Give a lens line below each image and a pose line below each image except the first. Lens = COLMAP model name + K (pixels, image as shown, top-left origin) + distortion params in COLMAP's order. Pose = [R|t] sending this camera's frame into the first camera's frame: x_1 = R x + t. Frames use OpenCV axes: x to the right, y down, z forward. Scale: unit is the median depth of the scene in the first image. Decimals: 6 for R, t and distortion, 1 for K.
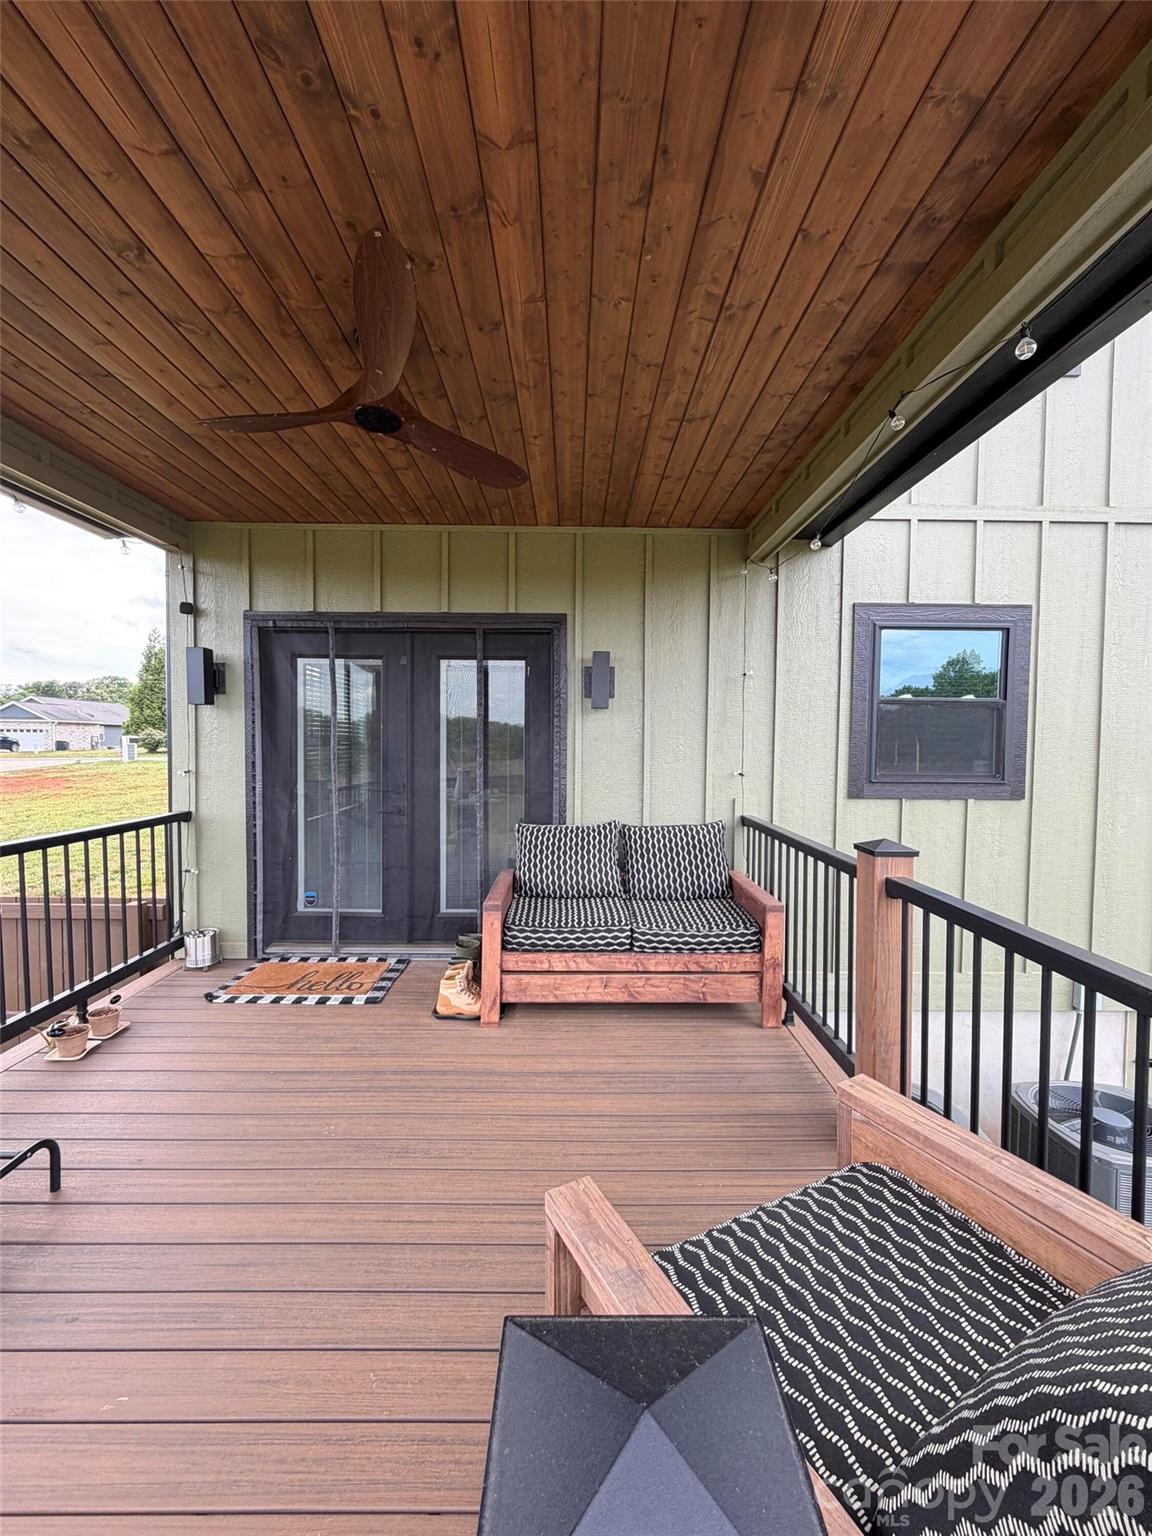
lens RADIAL K [[622.9, 0, 575.8], [0, 622.9, 765.3], [0, 0, 1]] dist [0.000581, 0.000132]
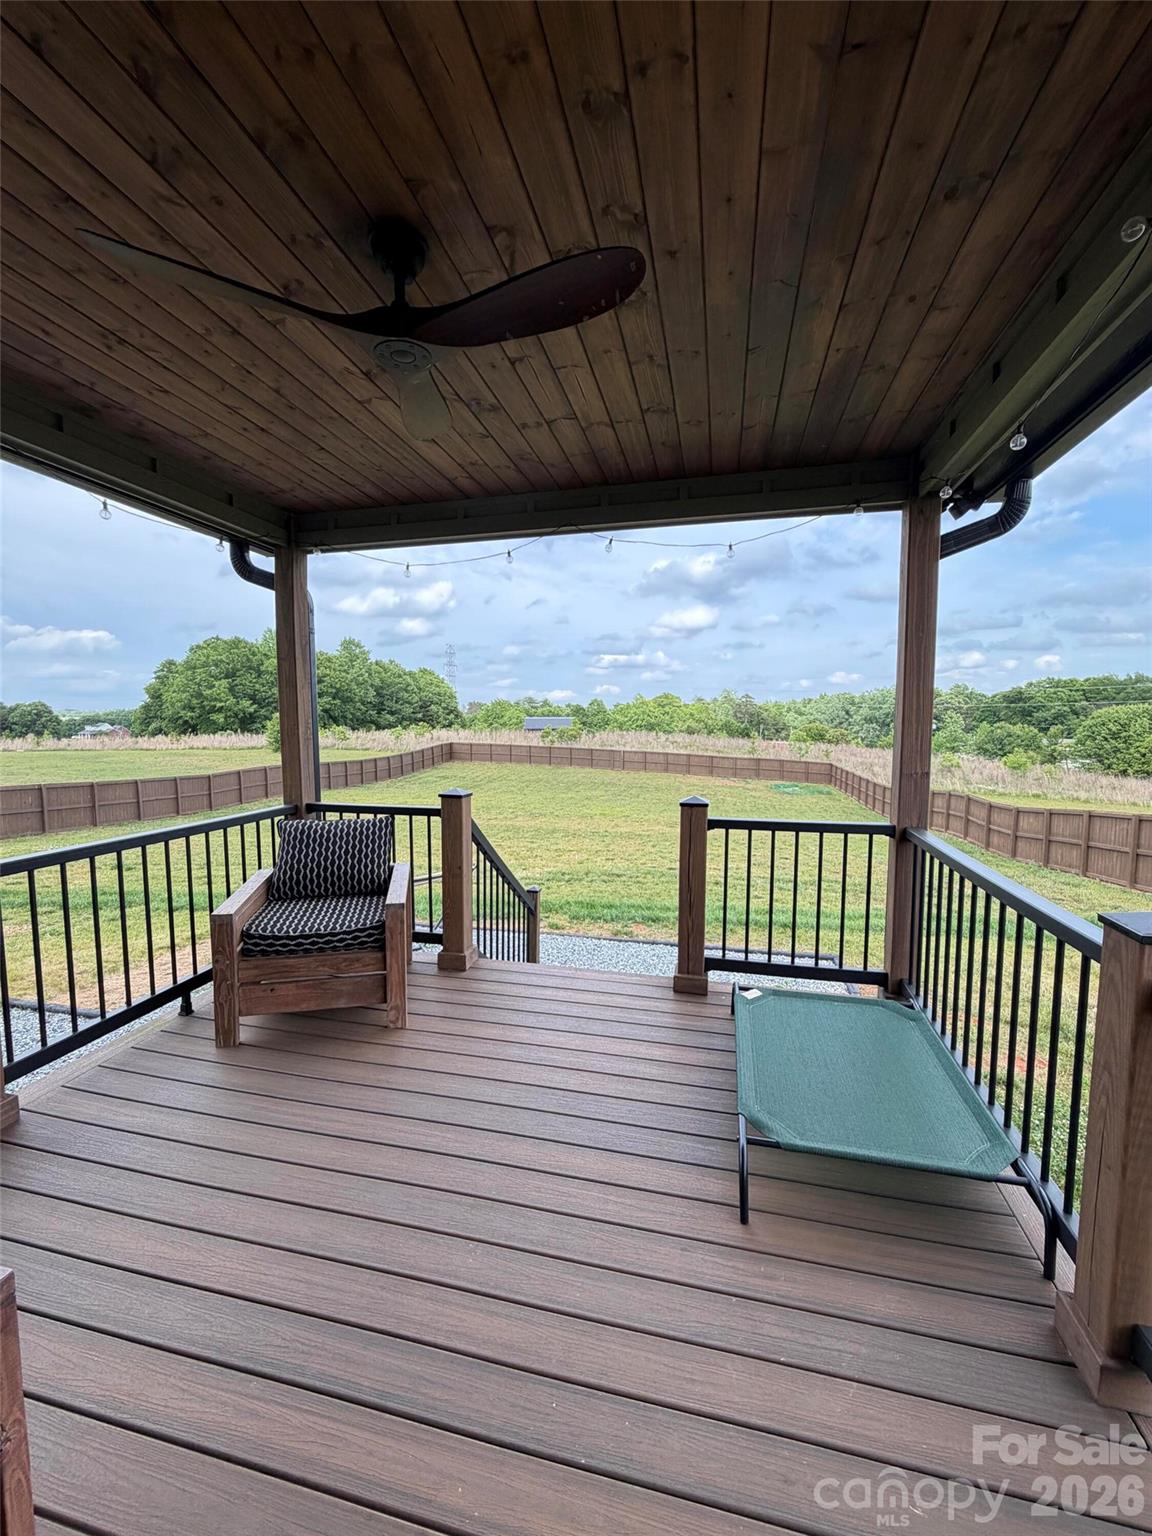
lens RADIAL K [[622.9, 0, 574.3], [0, 622.9, 770.5], [0, 0, 1]] dist [0.000581, 0.000132]
pose [[-0.970755, -0.024396, 0.238829, -0.985577], [0.006254, 0.991916, 0.126741, -0.148551], [-0.239990, 0.124528, -0.962755, 2.381900]]
